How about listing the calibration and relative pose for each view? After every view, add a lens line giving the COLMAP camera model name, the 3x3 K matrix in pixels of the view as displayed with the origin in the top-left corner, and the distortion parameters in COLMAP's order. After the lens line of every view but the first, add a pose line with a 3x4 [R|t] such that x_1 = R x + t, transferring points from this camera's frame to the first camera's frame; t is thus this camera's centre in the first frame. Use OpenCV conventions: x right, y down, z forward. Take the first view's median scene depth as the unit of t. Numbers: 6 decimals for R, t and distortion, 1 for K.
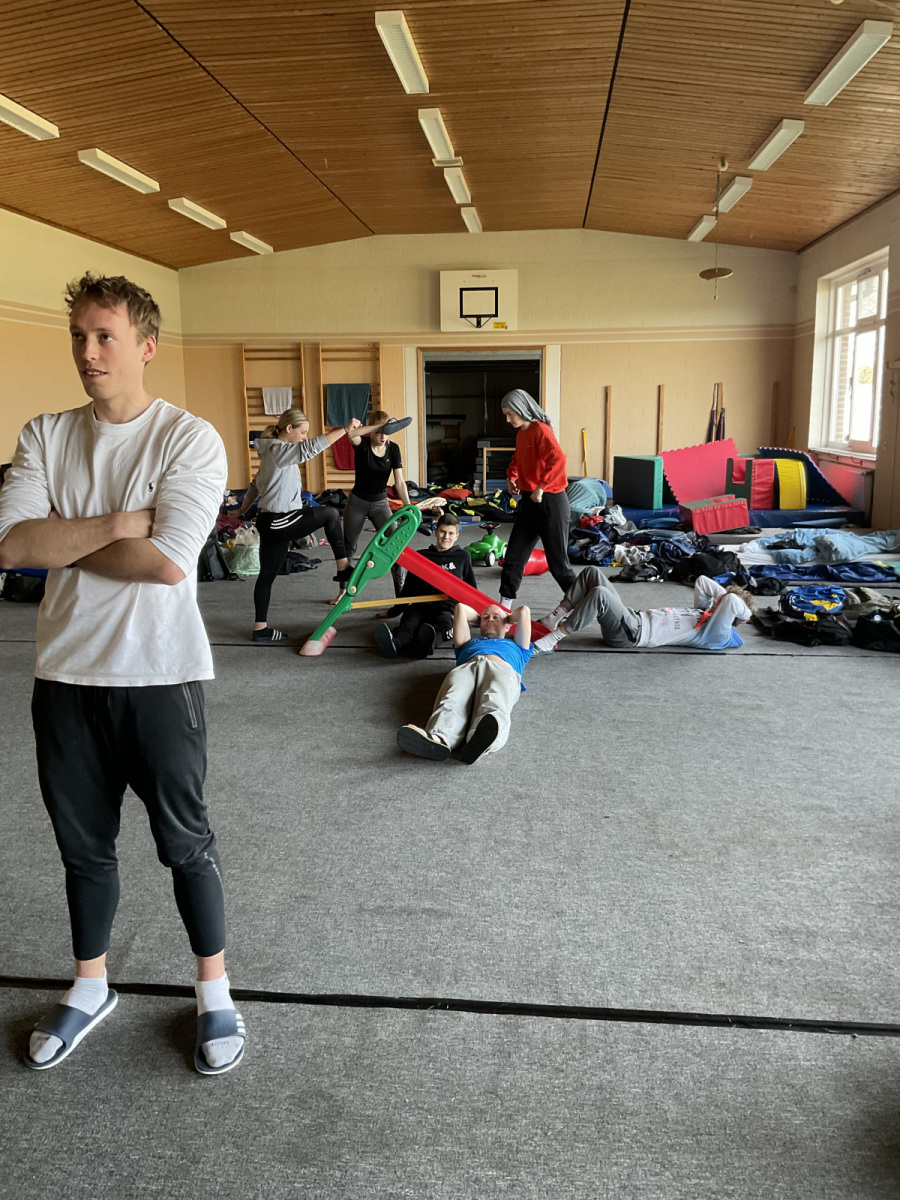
lens RADIAL K [[991.6, 0, 428.3], [0, 991.6, 598.2], [0, 0, 1]] dist [0.122994, -0.250585]
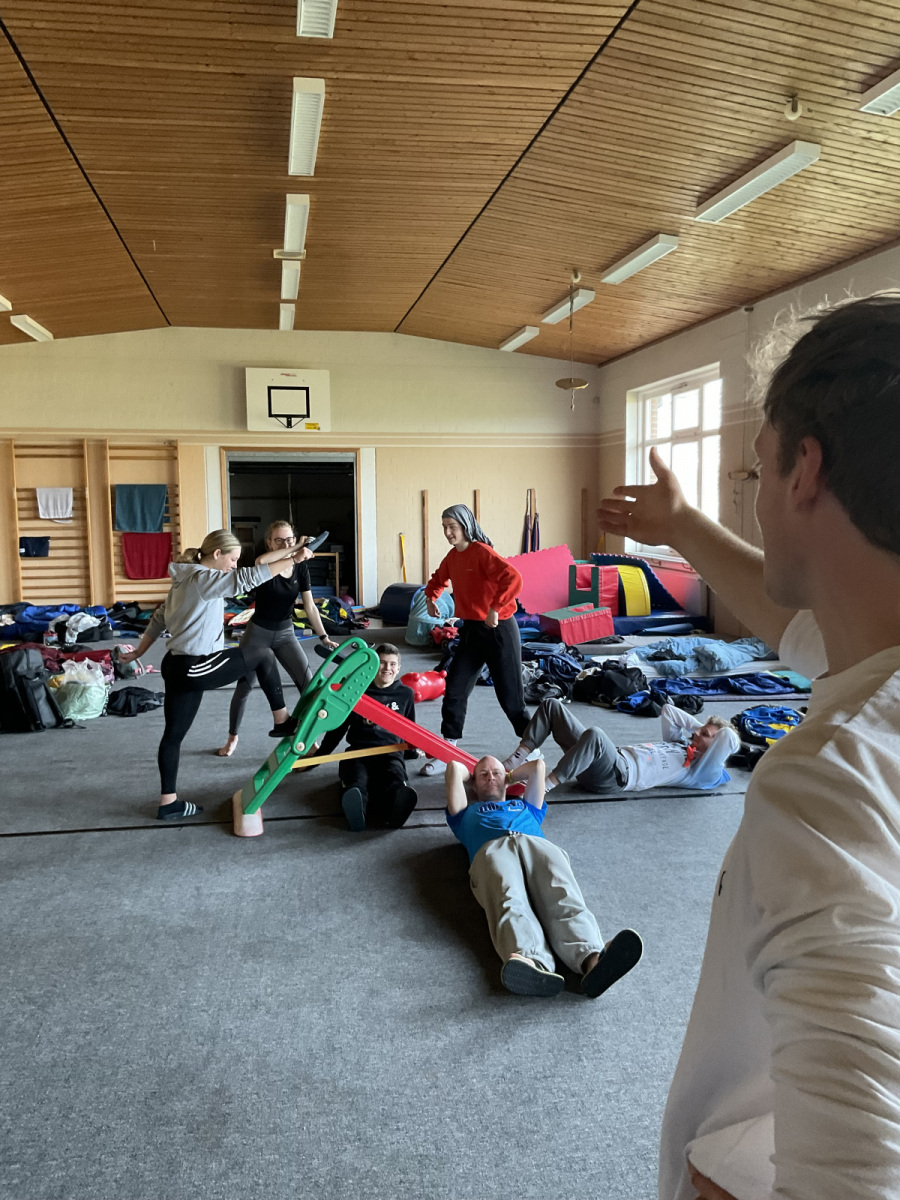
lens RADIAL K [[991.6, 0, 428.3], [0, 991.6, 598.2], [0, 0, 1]] dist [0.122994, -0.250585]
pose [[0.959857, -0.025157, 0.279359, -0.119991], [0.050811, 0.995087, -0.084970, -0.033111], [-0.275849, 0.095753, 0.956420, 0.108933]]
